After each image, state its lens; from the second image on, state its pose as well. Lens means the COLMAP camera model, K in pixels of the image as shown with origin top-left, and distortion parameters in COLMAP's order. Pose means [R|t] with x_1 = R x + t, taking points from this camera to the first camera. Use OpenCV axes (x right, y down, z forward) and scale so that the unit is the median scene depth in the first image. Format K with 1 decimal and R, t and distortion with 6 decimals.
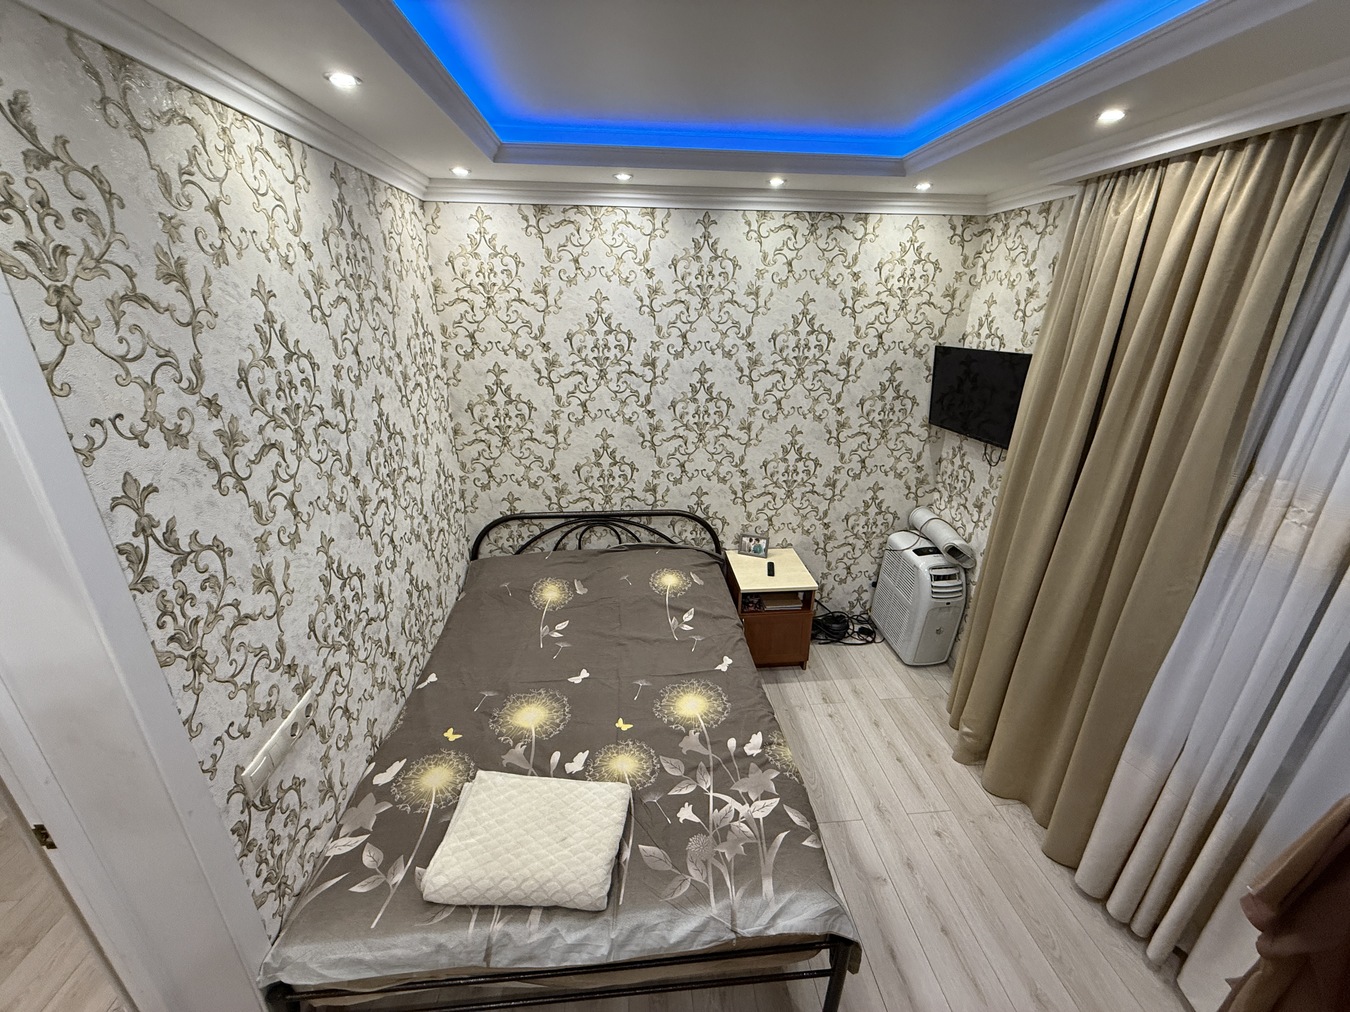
lens RADIAL K [[537.4, 0, 675.2], [0, 537.4, 504.6], [0, 0, 1]] dist [-0.000726, -0.000212]
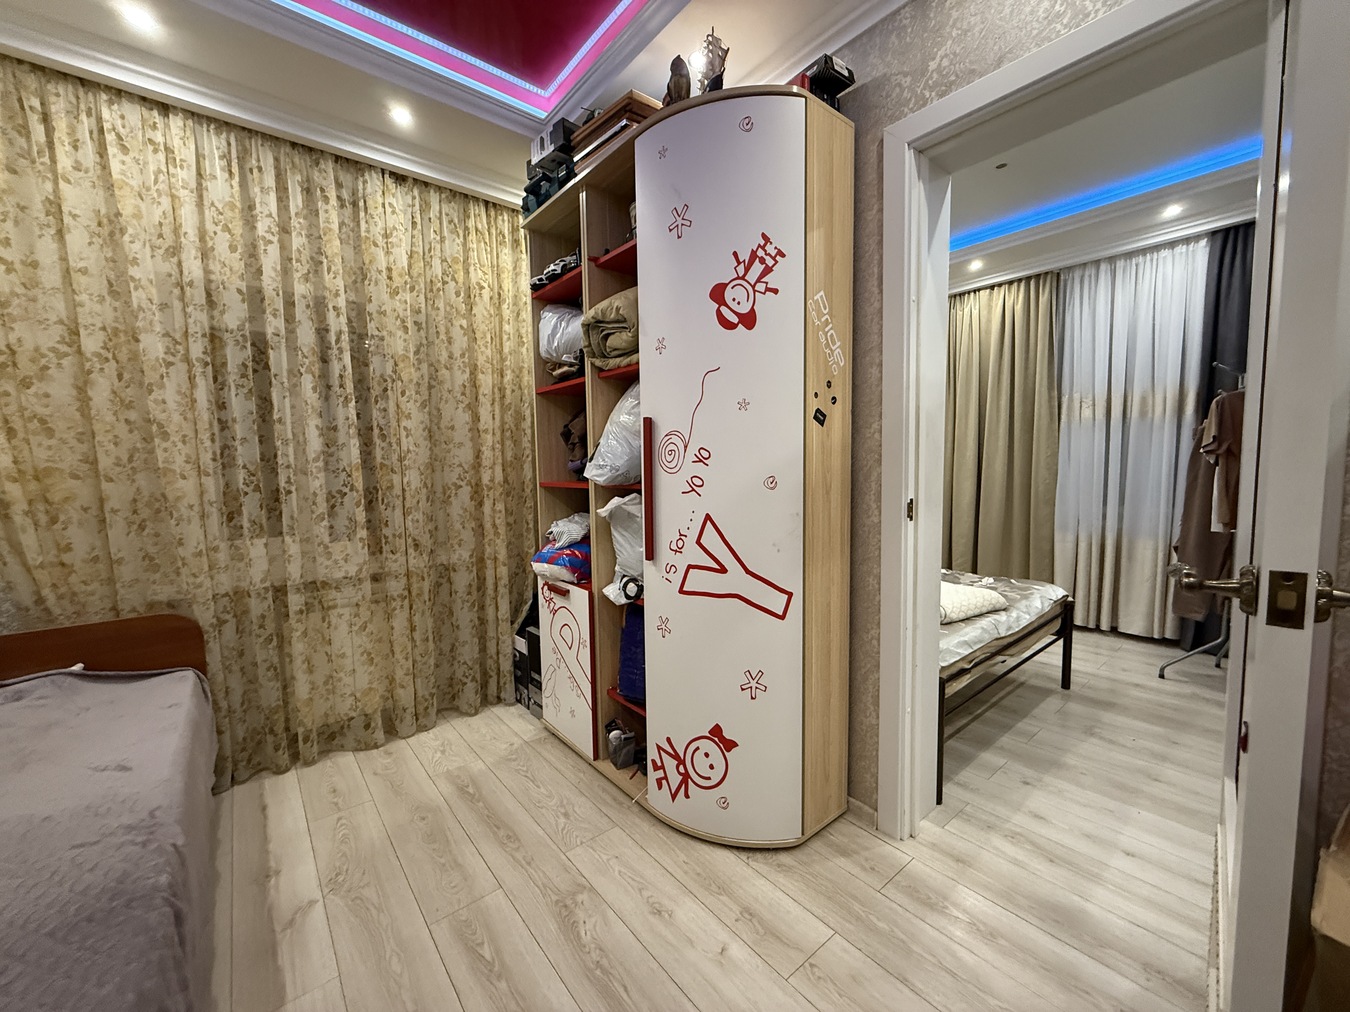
lens RADIAL K [[537.4, 0, 673.3], [0, 537.4, 508.7], [0, 0, 1]] dist [-0.000726, -0.000212]
pose [[0.829725, -0.080705, 0.552307, -1.820607], [0.231771, 0.949971, -0.209374, 0.533754], [-0.507778, 0.301732, 0.806920, 0.057028]]
